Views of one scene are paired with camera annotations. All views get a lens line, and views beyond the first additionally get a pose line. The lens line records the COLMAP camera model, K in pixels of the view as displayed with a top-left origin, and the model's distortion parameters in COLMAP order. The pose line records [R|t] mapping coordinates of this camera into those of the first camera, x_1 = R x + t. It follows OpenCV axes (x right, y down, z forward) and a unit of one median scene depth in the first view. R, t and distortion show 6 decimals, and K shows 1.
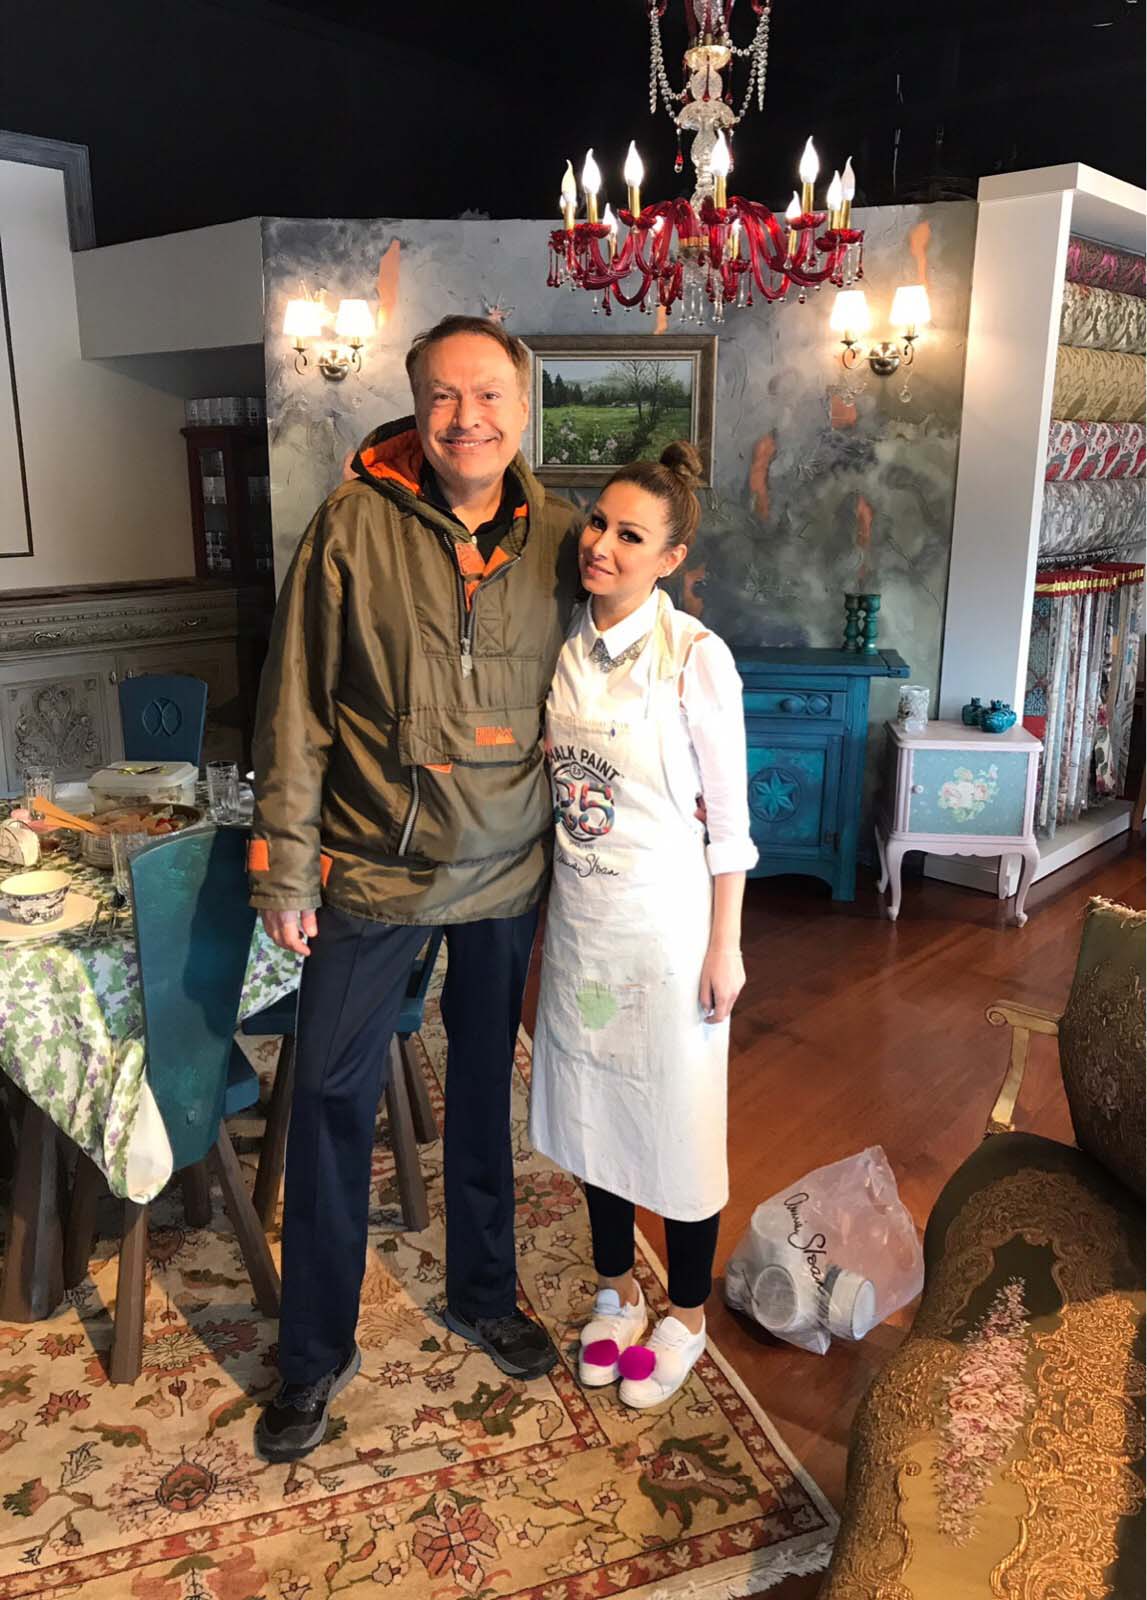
lens RADIAL K [[1306.9, 0, 573.5], [0, 1306.9, 800.0], [0, 0, 1]] dist [0.004788, -0.003187]
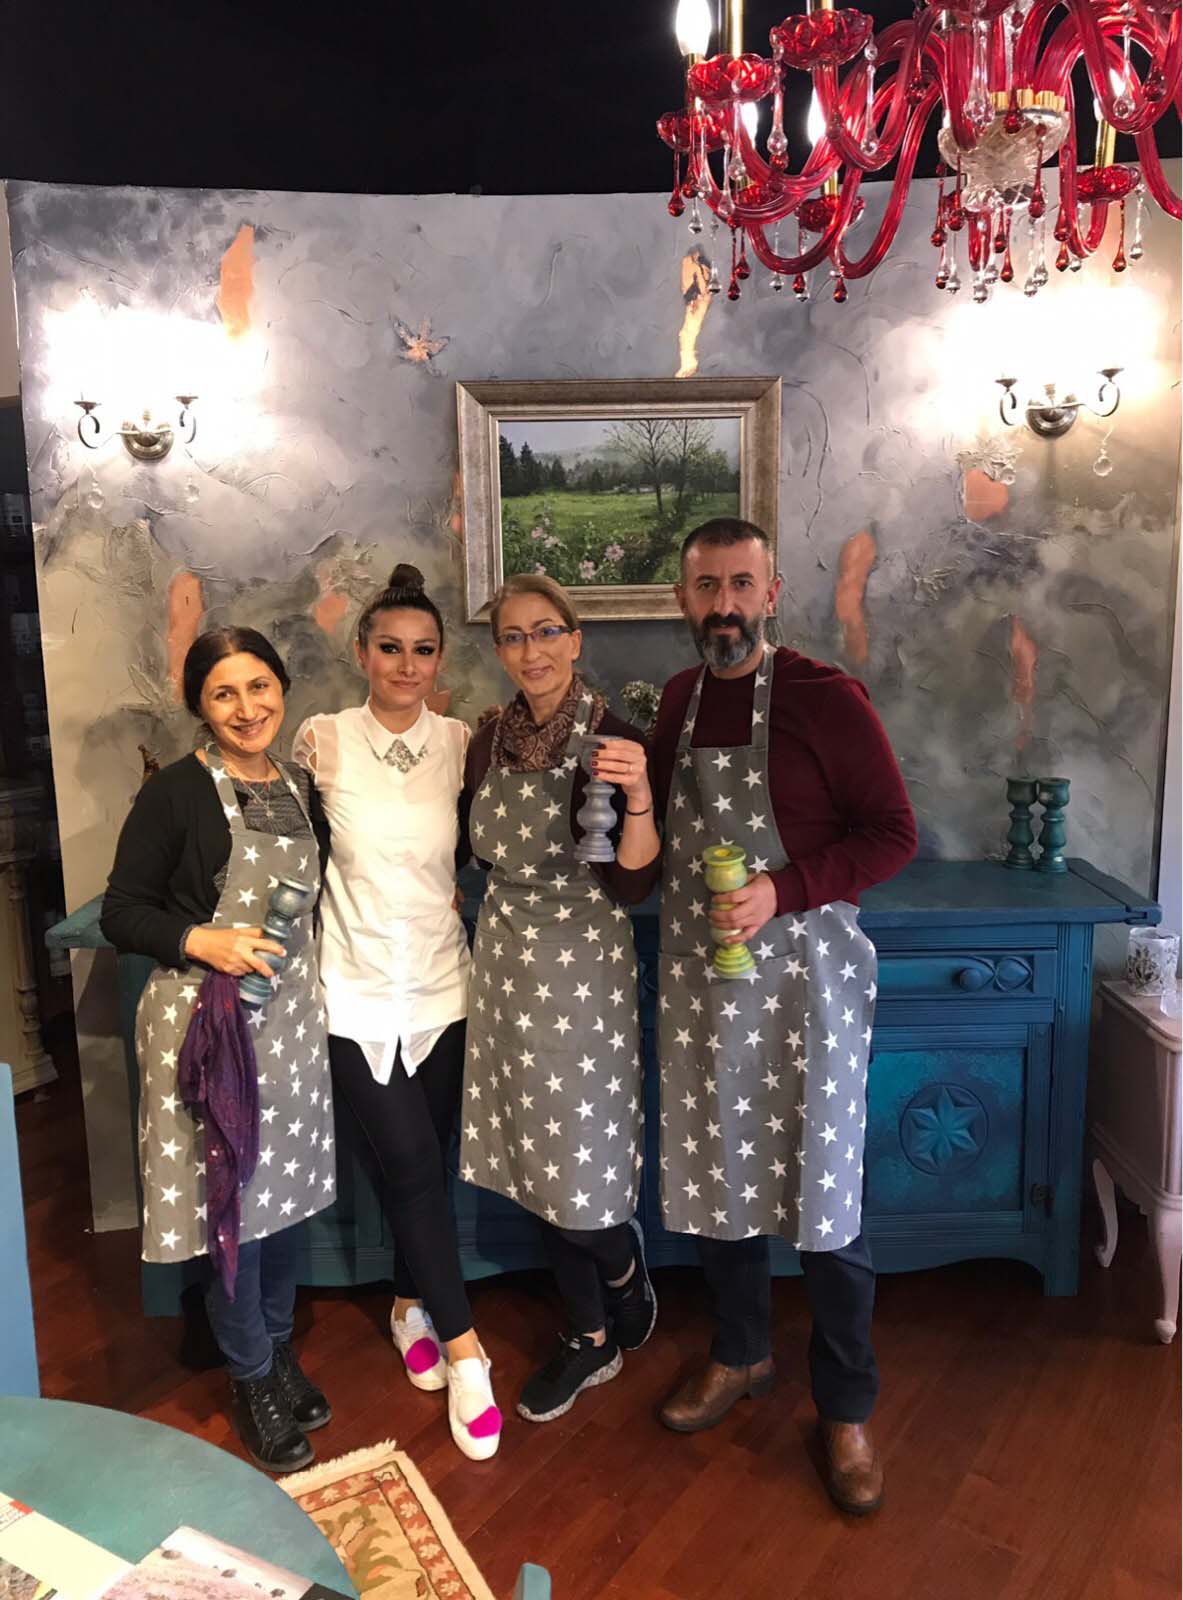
lens RADIAL K [[1266.2, 0, 591.5], [0, 1266.2, 800.0], [0, 0, 1]] dist [-0.003666, 0.000459]
pose [[0.989151, -0.050581, 0.137918, -0.072957], [0.060838, 0.995605, -0.071196, -0.116202], [-0.133711, 0.078815, 0.987881, 0.428451]]
